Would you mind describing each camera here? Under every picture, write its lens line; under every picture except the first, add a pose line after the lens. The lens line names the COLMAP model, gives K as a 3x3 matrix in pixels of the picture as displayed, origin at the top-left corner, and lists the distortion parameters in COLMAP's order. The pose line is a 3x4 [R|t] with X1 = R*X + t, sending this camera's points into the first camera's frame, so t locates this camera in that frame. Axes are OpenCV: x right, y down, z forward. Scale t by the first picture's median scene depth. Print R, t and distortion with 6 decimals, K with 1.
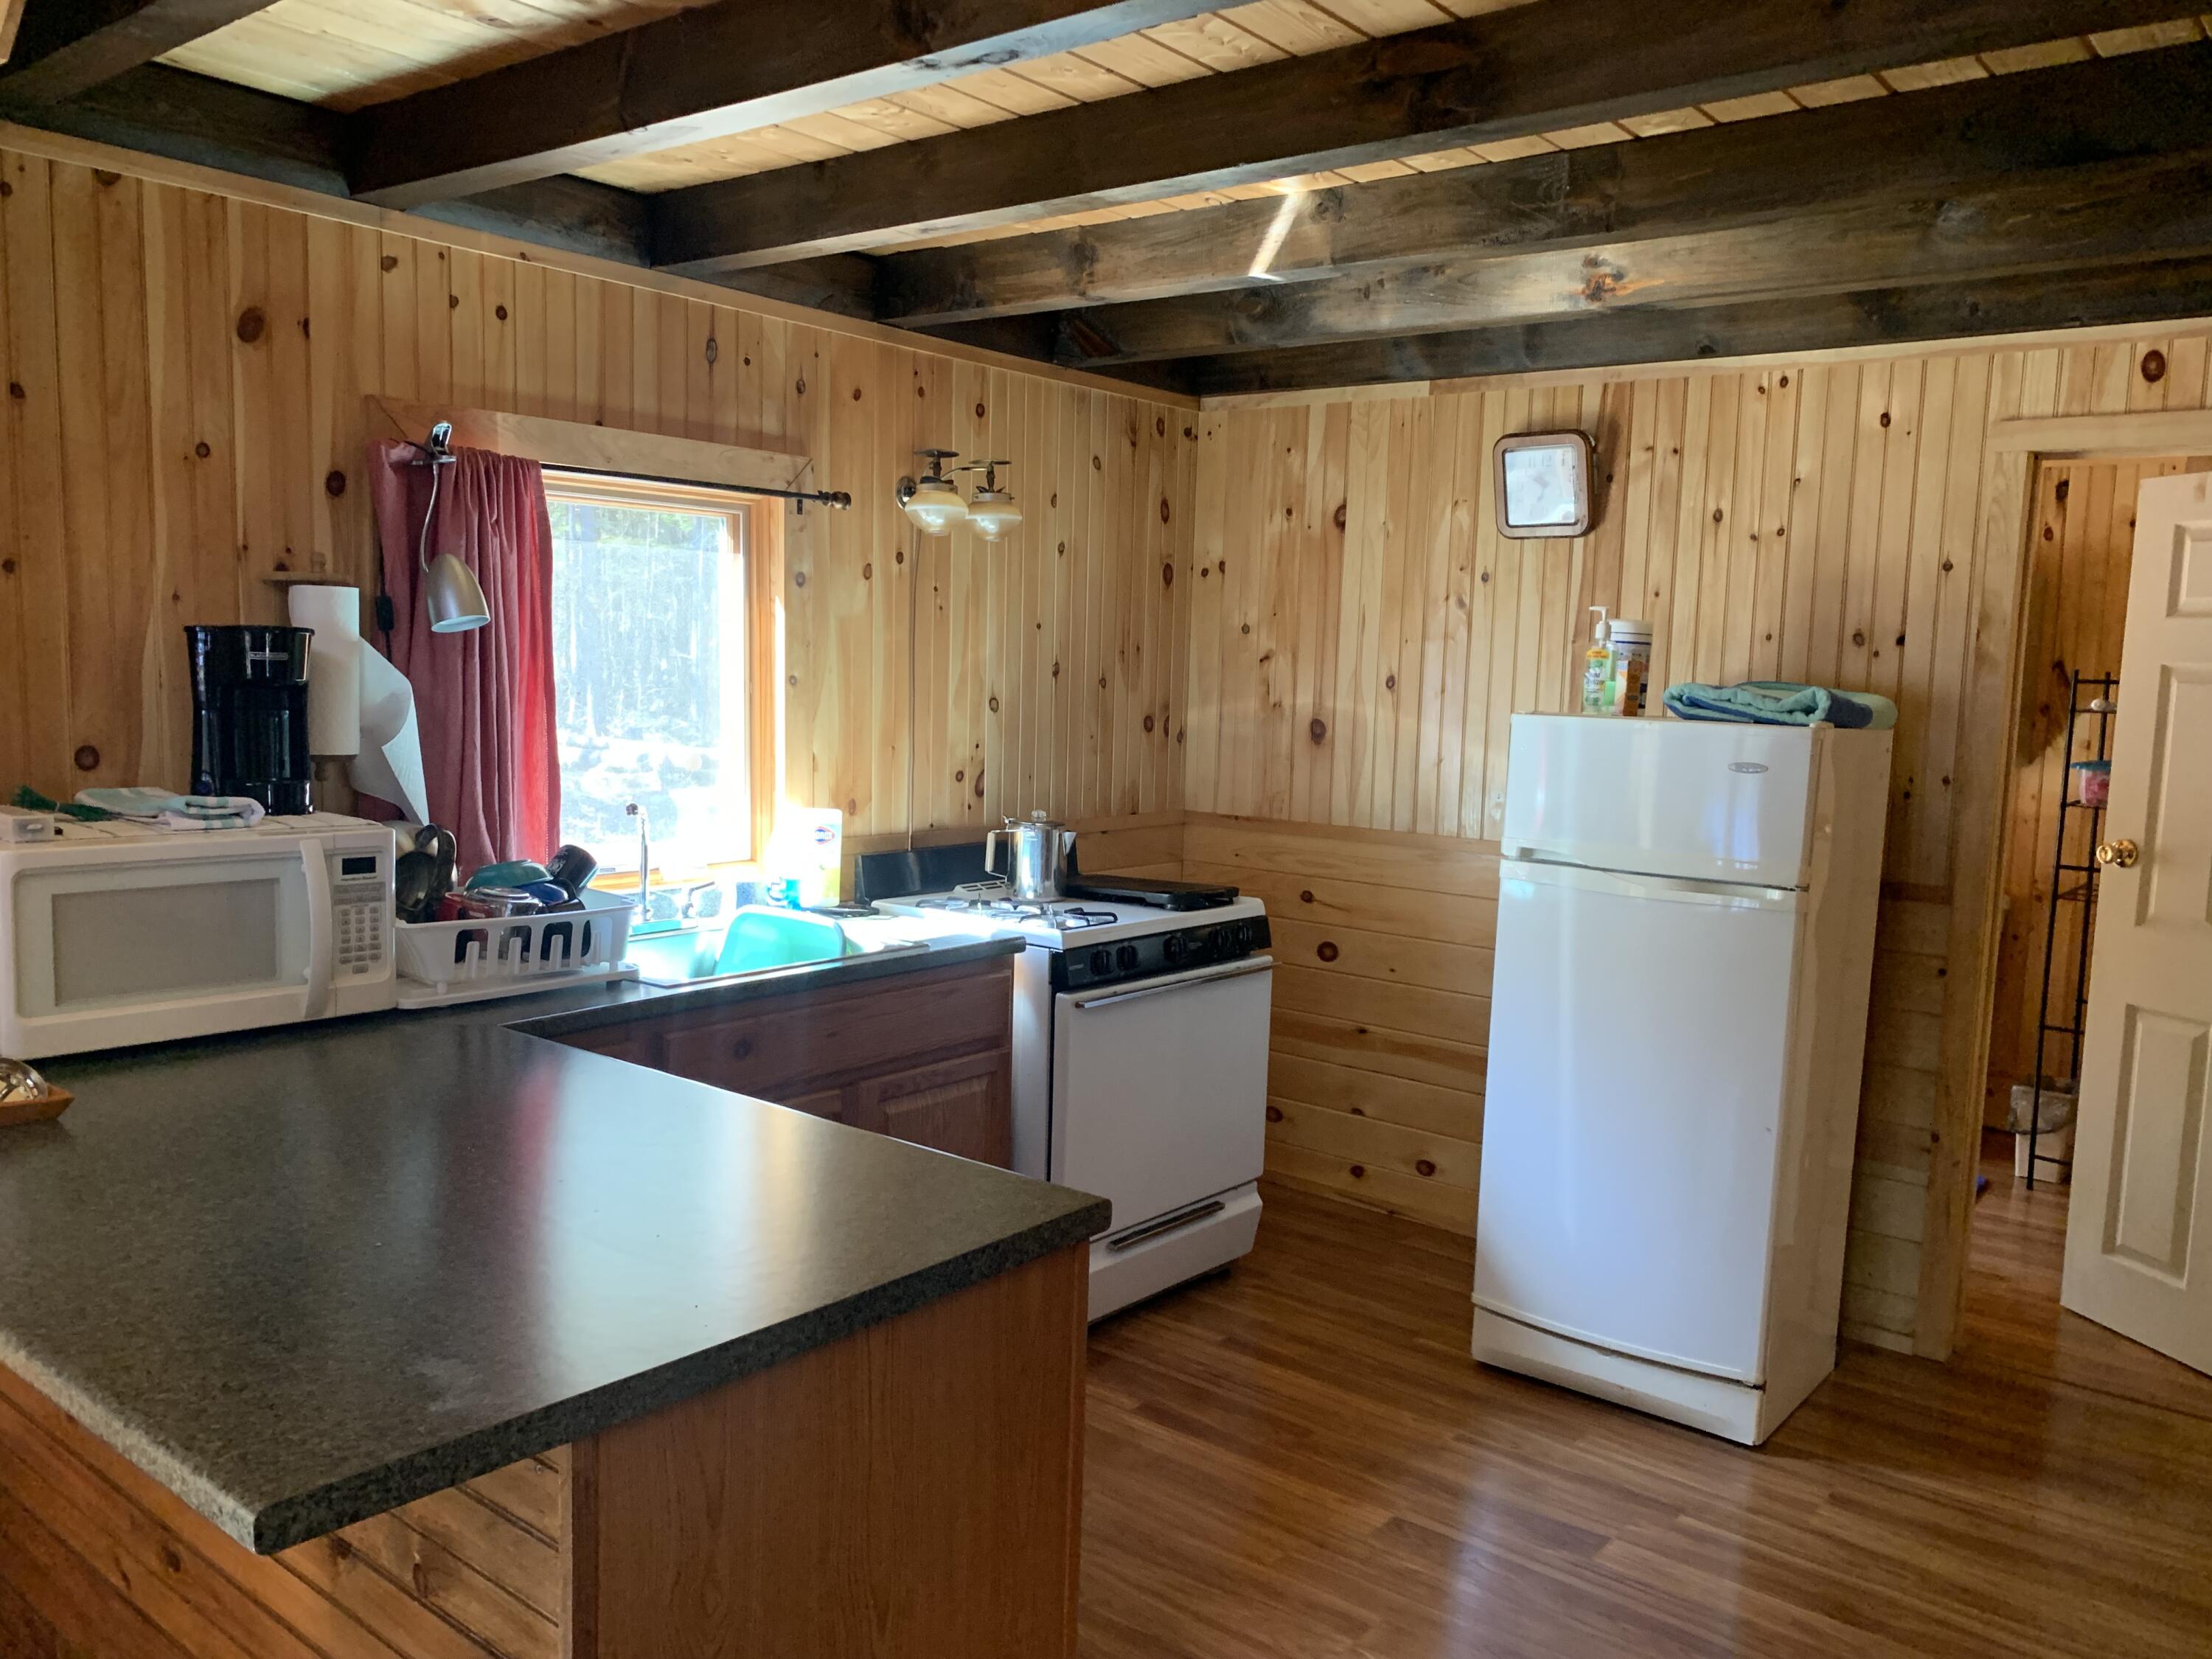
lens RADIAL K [[1703.4, 0, 1106.0], [0, 1703.4, 829.5], [0, 0, 1]] dist [0.059508, -0.109608]
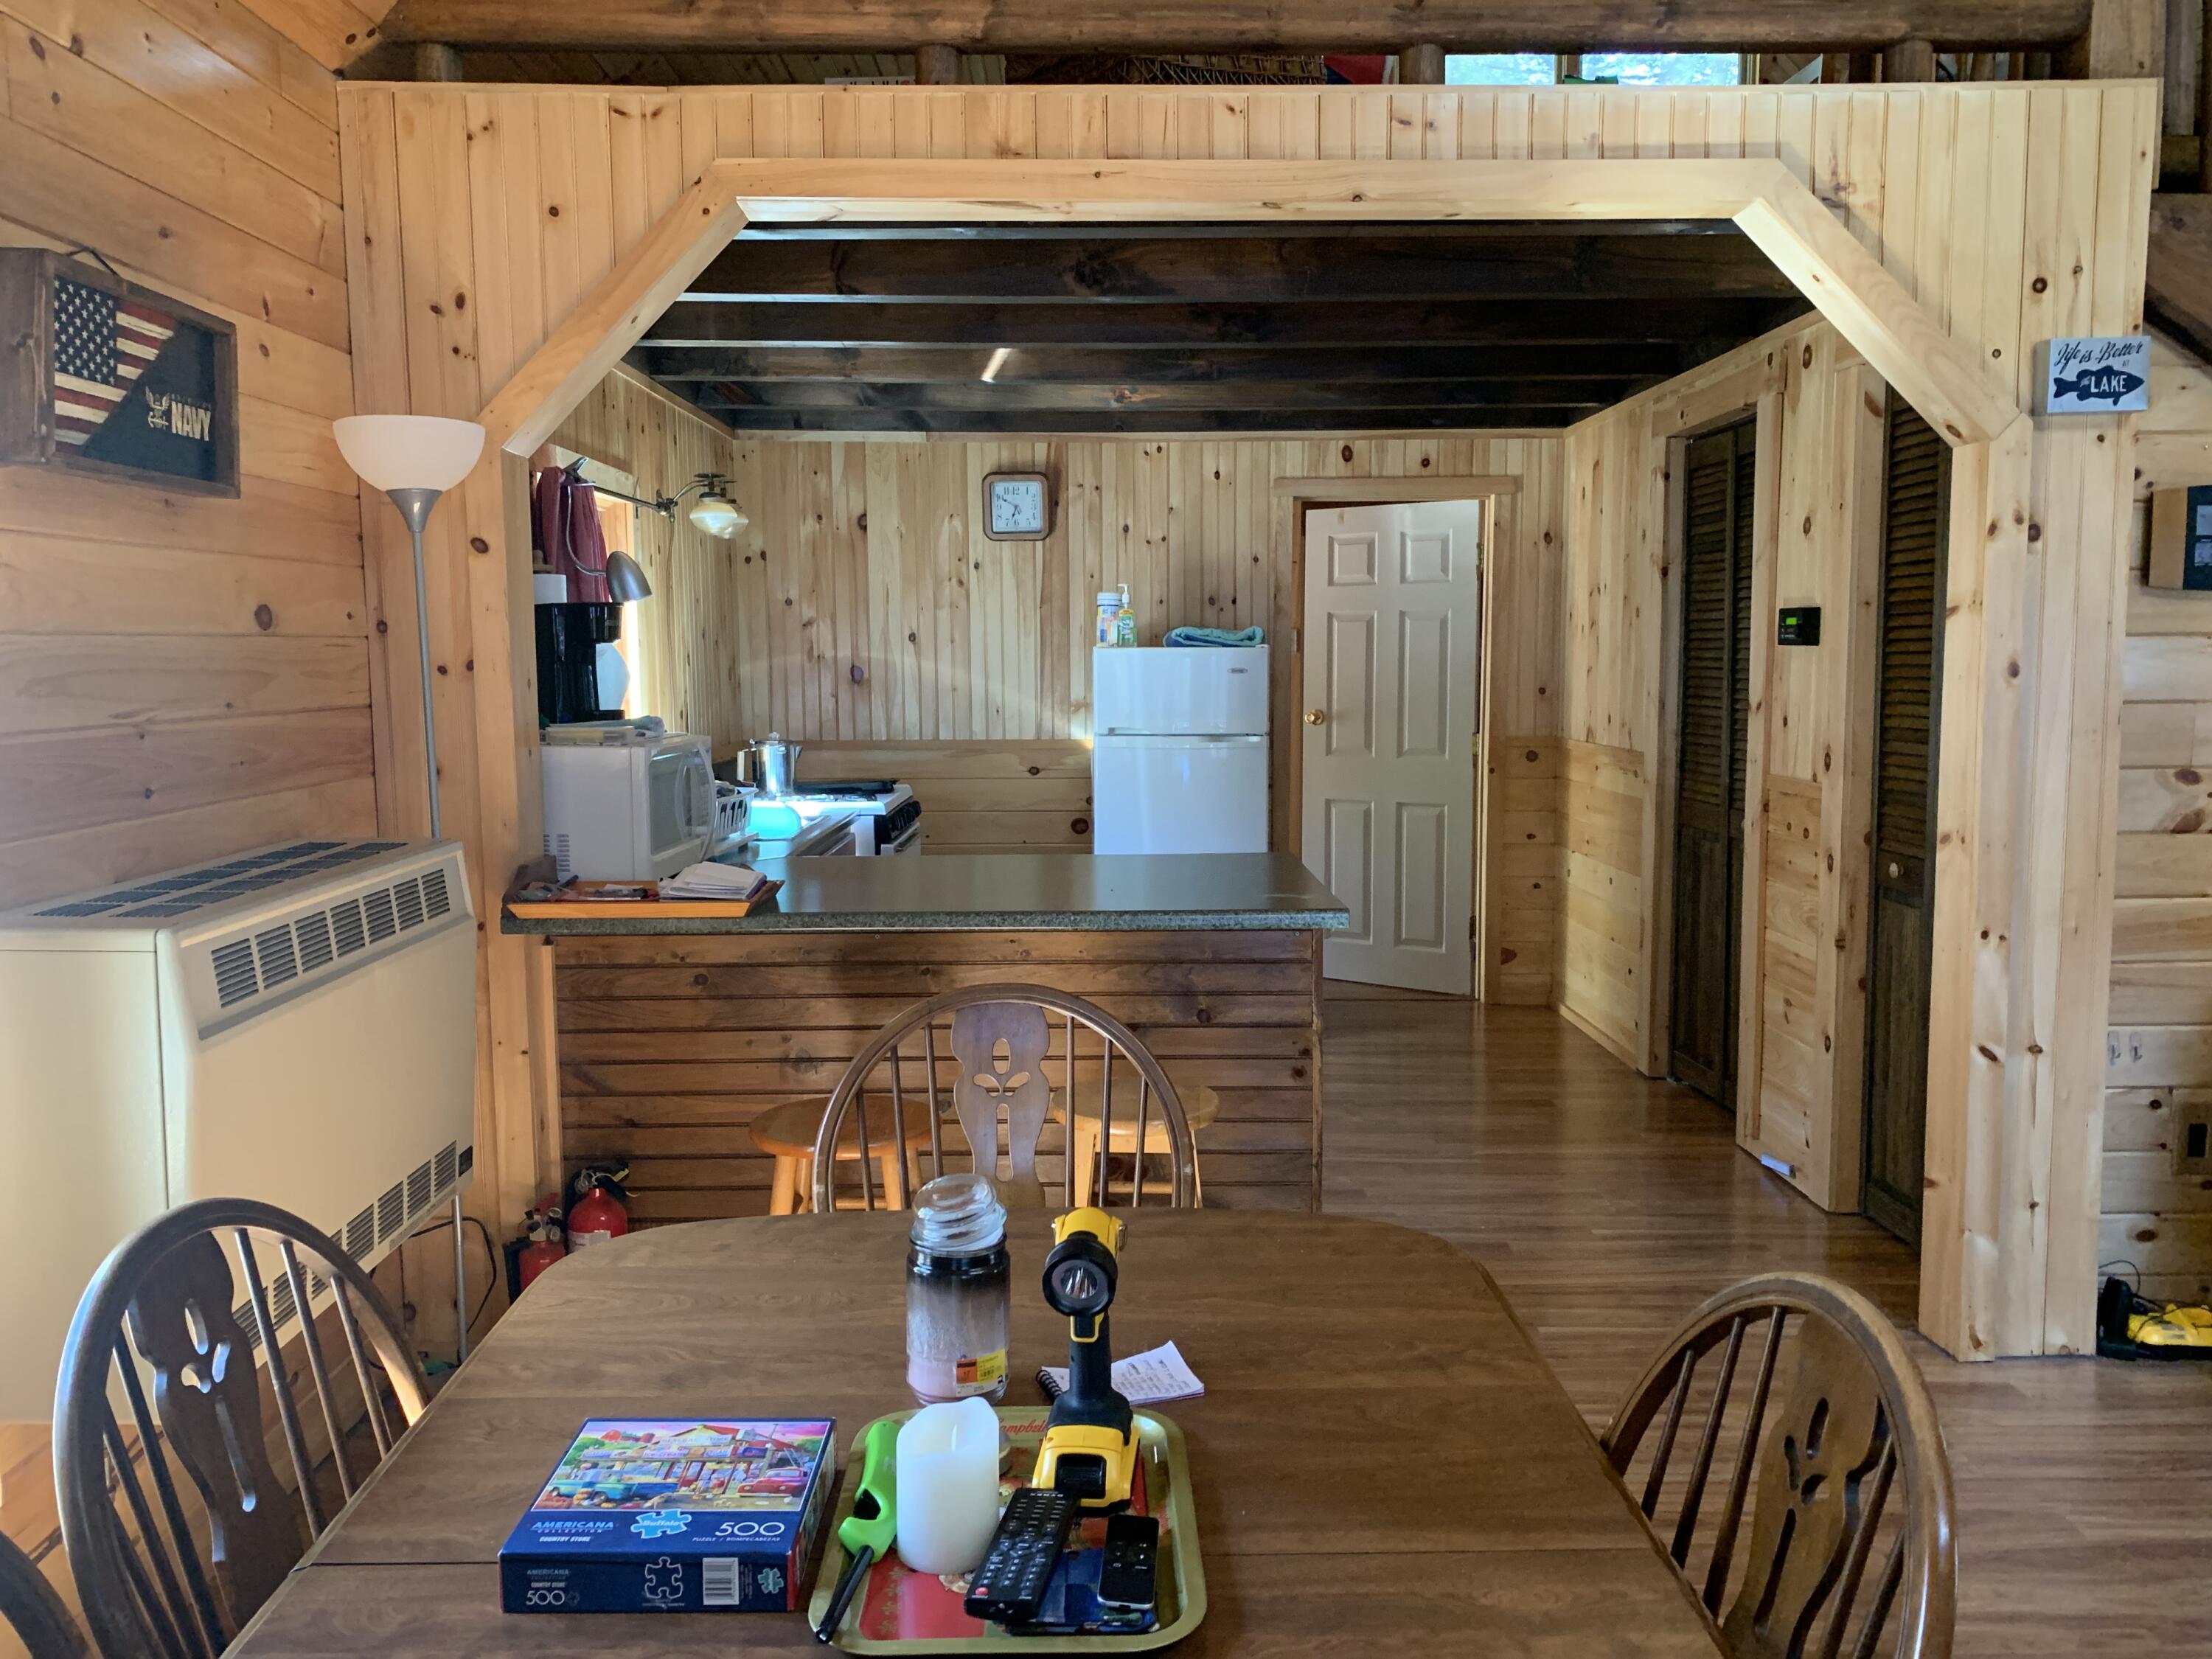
lens RADIAL K [[1703.4, 0, 1106.0], [0, 1703.4, 829.5], [0, 0, 1]] dist [0.059508, -0.109608]
pose [[0.767690, -0.102525, 0.632567, -0.712321], [0.094133, 0.994453, 0.046938, 0.026540], [-0.633870, 0.023512, 0.773082, -0.248305]]
